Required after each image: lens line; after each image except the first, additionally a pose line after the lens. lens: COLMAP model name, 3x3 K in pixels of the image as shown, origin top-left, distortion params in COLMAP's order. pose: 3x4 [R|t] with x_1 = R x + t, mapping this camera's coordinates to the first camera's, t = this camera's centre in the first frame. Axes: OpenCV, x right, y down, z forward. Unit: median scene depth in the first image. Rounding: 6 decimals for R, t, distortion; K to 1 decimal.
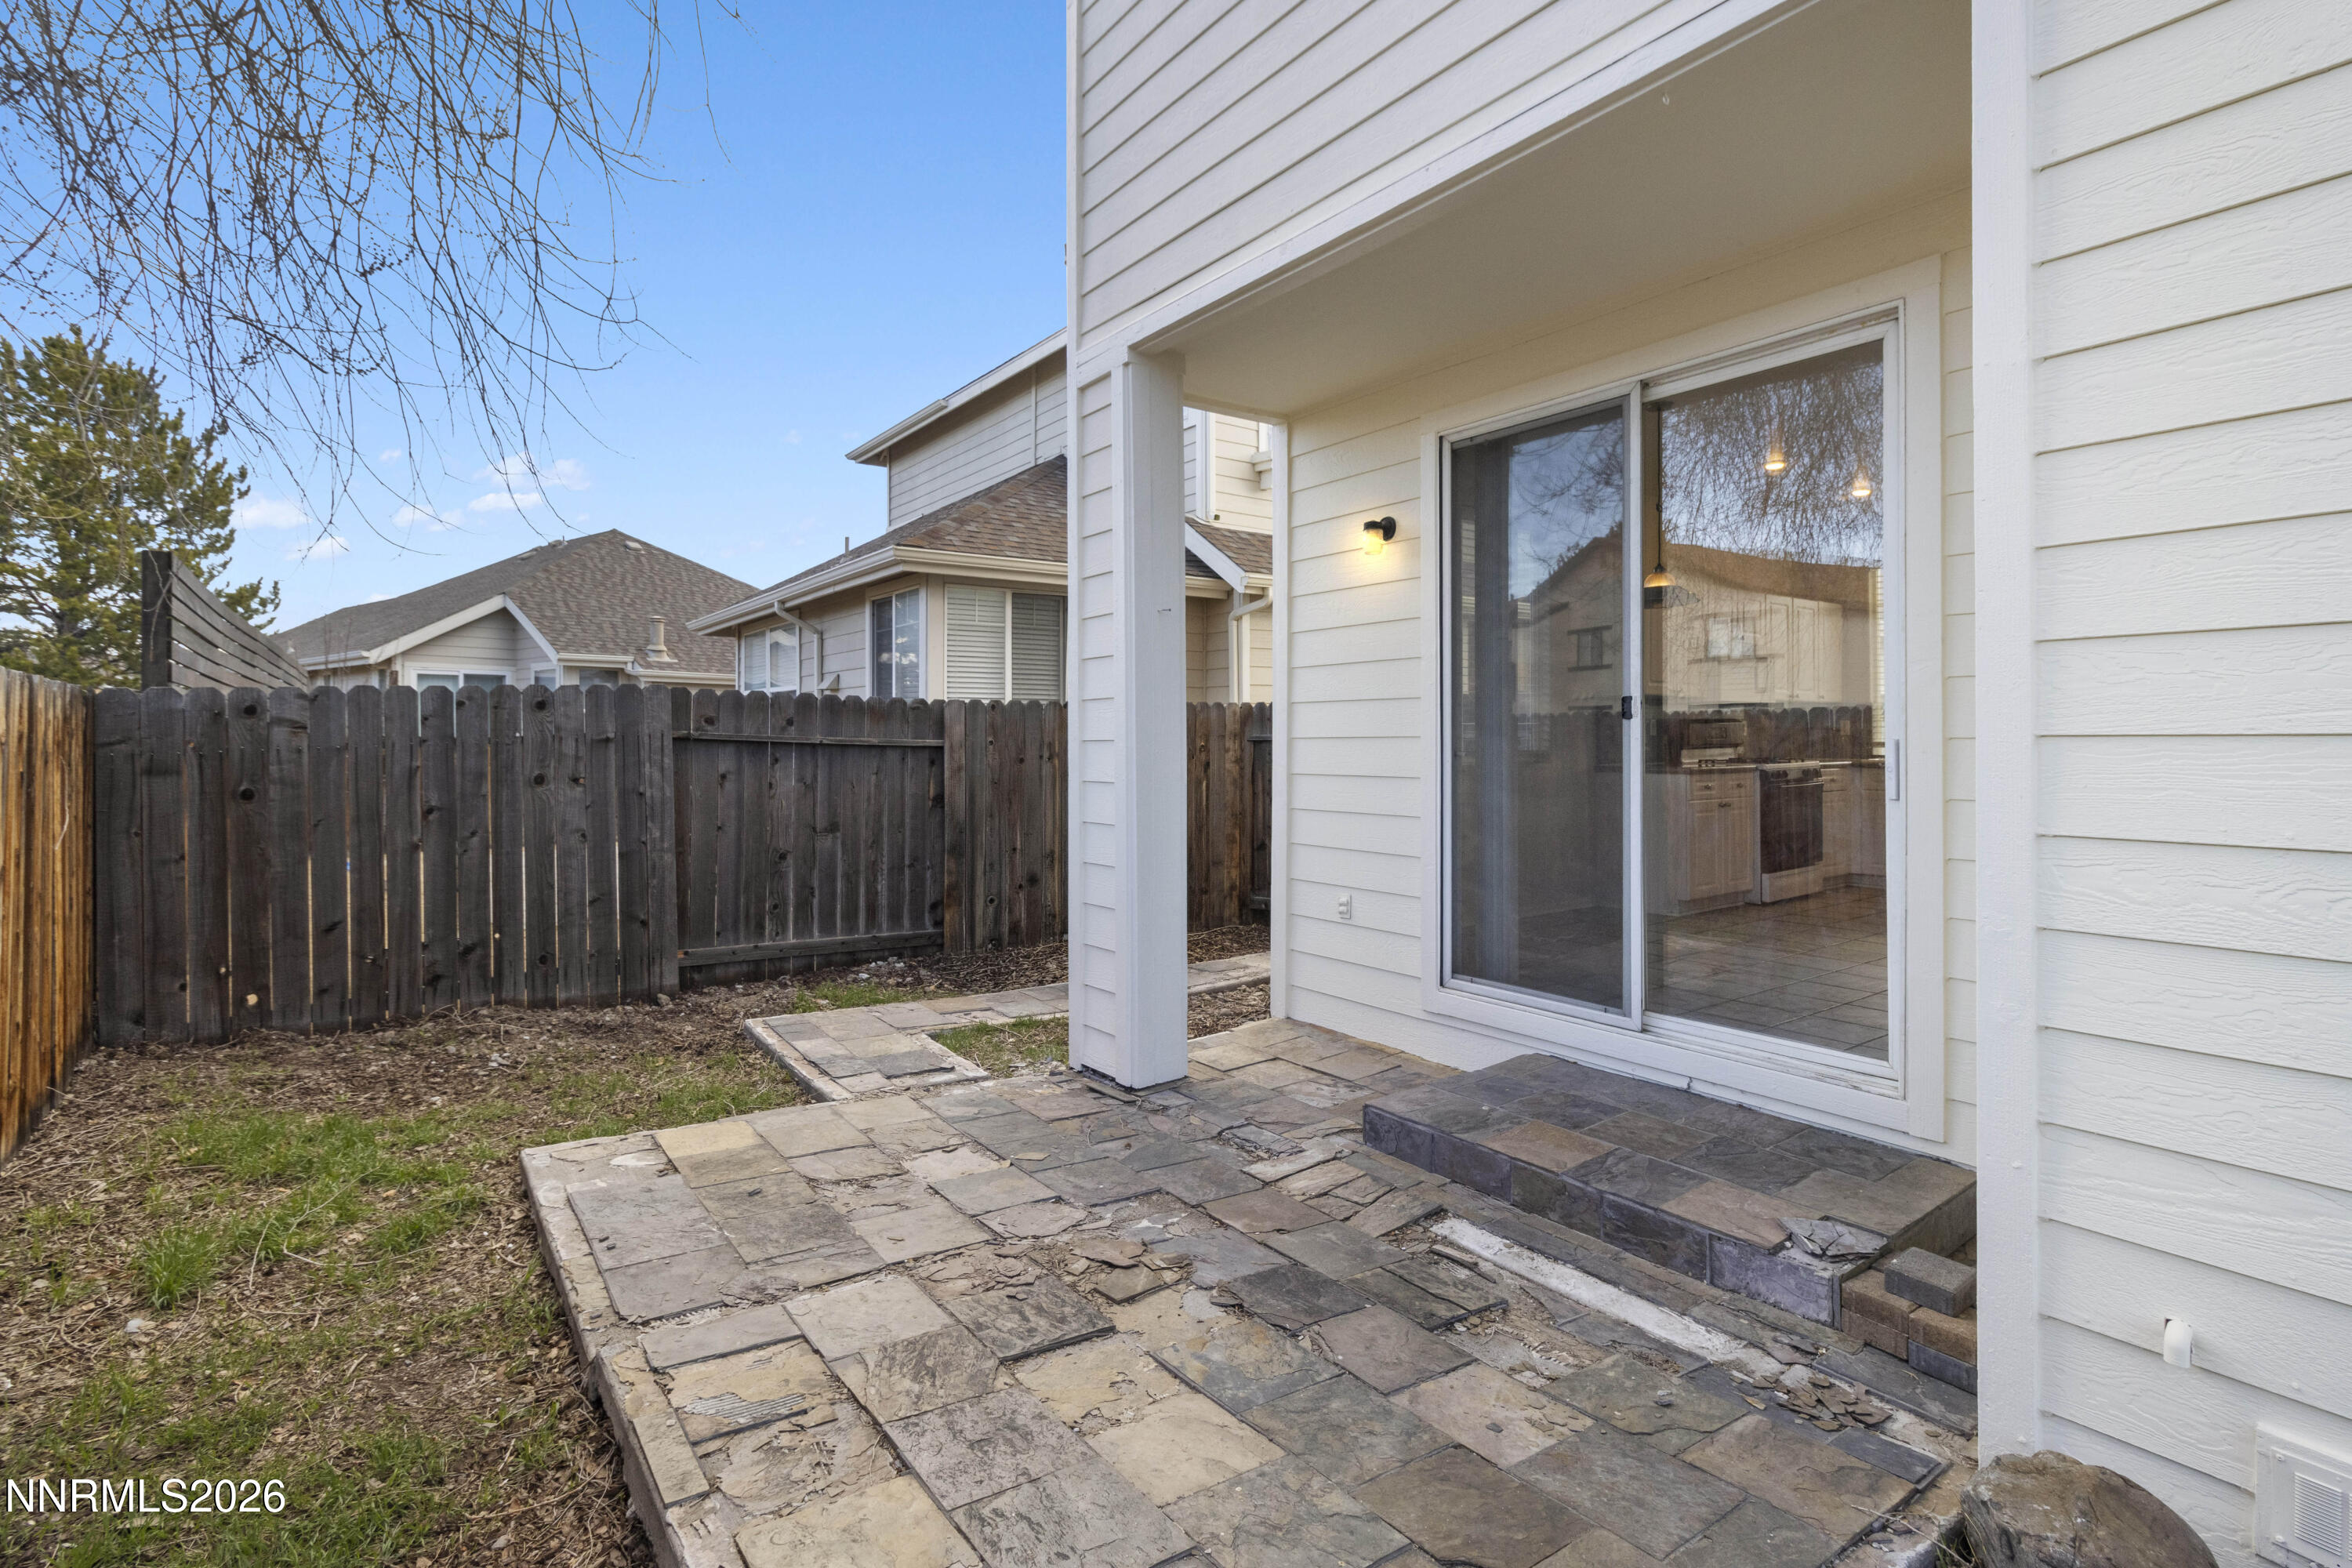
lens RADIAL K [[1101.0, 0, 1184.7], [0, 1101.0, 729.4], [0, 0, 1]] dist [0.008398, -0.002935]
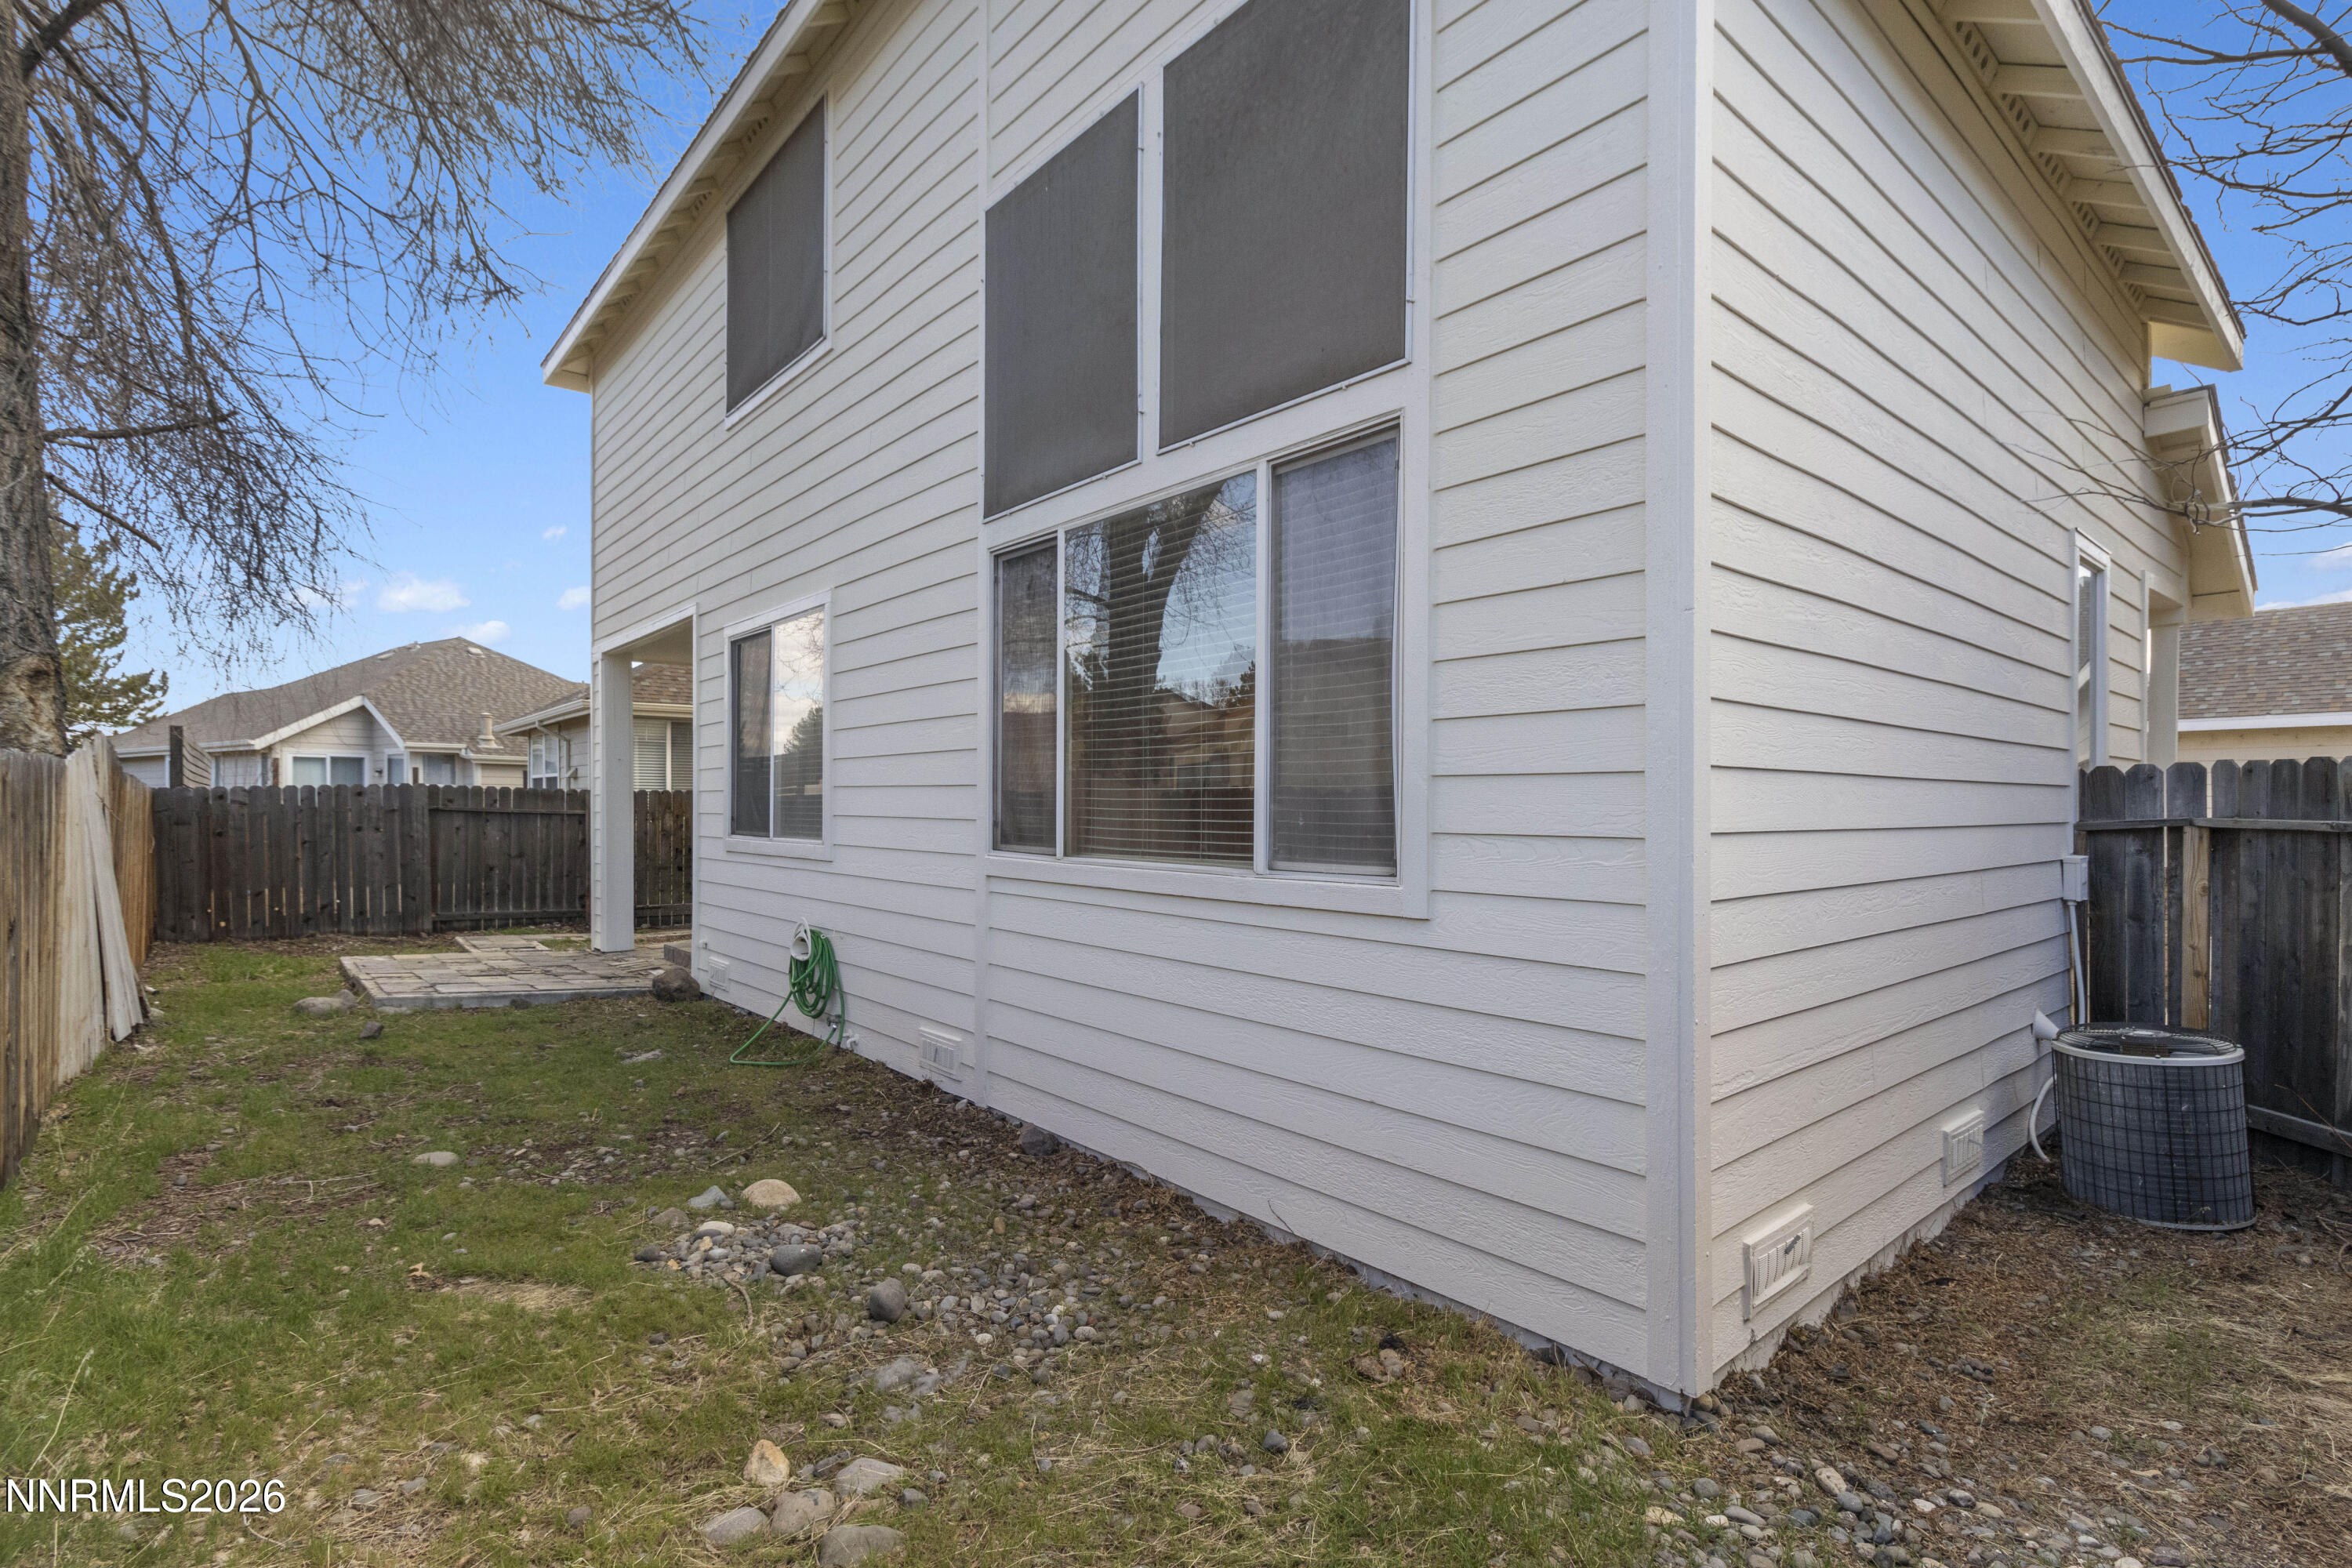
lens RADIAL K [[1101.0, 0, 1178.9], [0, 1101.0, 809.8], [0, 0, 1]] dist [0.008398, -0.002935]
pose [[0.997442, 0.004038, 0.071360, 0.786570], [-0.004833, 0.999928, 0.010968, -0.020940], [-0.071311, -0.011285, 0.997390, -1.158837]]
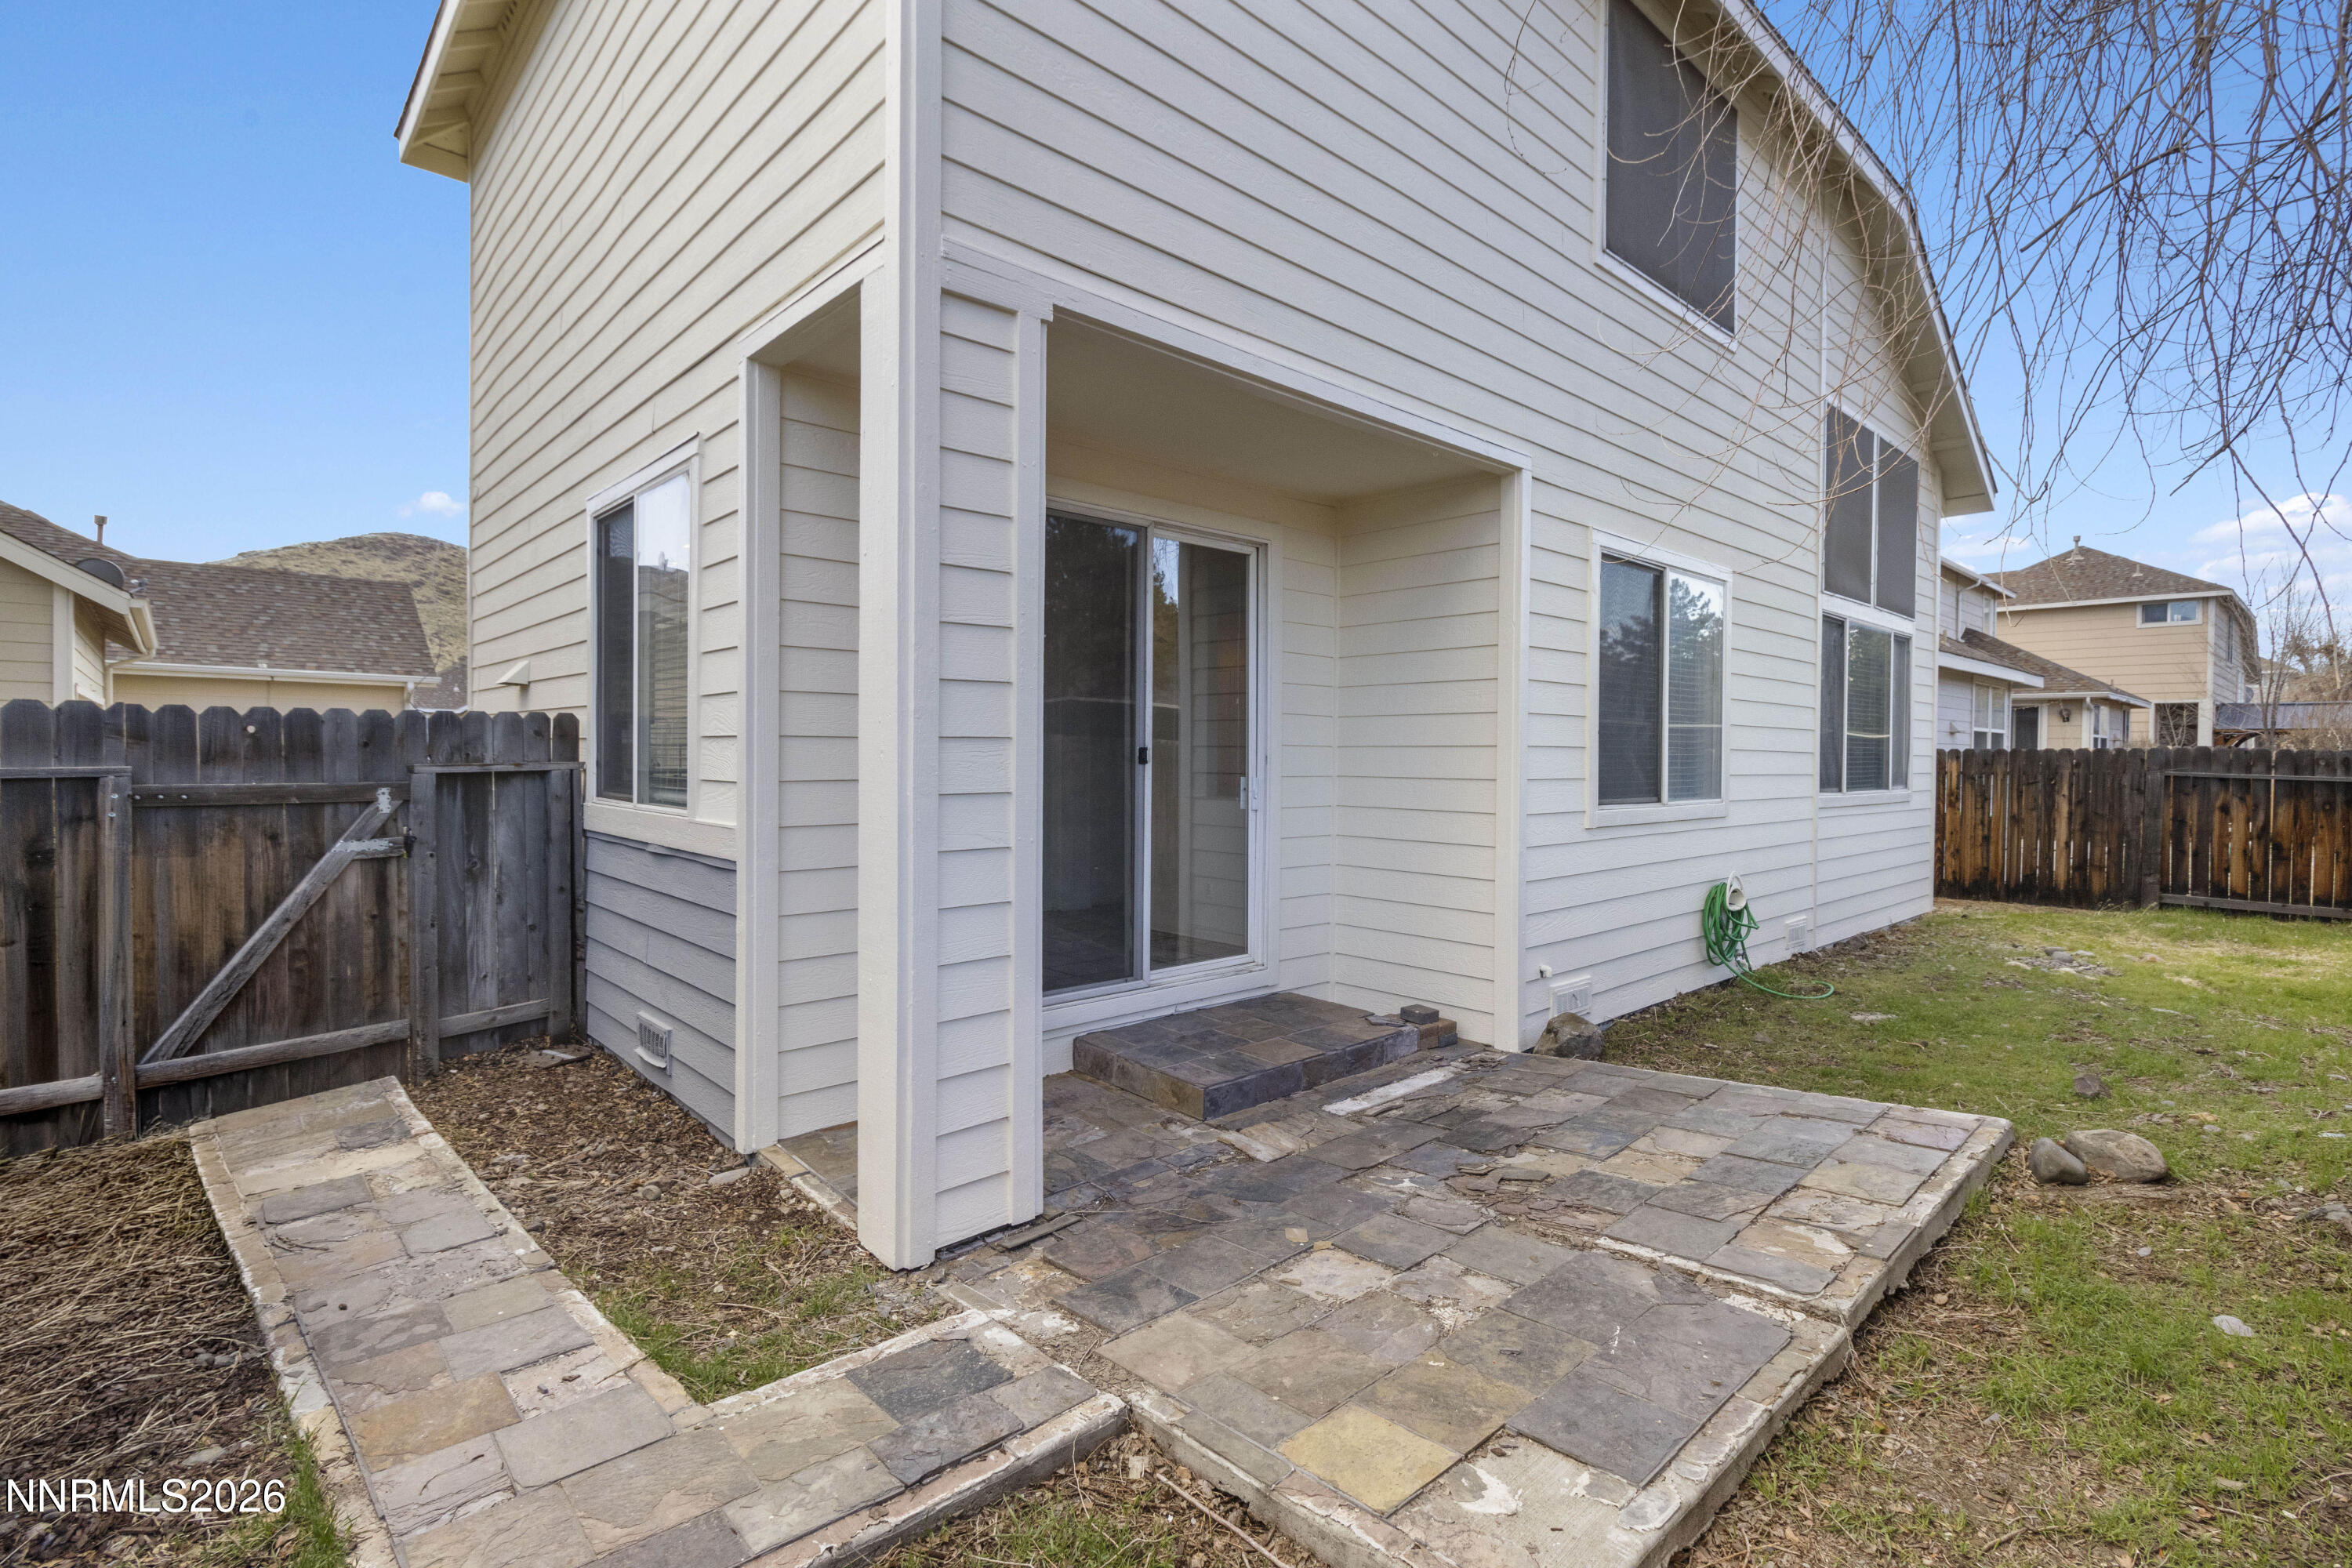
lens RADIAL K [[1101.0, 0, 1180.0], [0, 1101.0, 769.5], [0, 0, 1]] dist [0.008398, -0.002935]
pose [[-0.112408, -0.009461, 0.993617, -0.751179], [-0.010719, 0.999908, 0.008308, -0.011284], [-0.993604, -0.009716, -0.112499, 0.858706]]
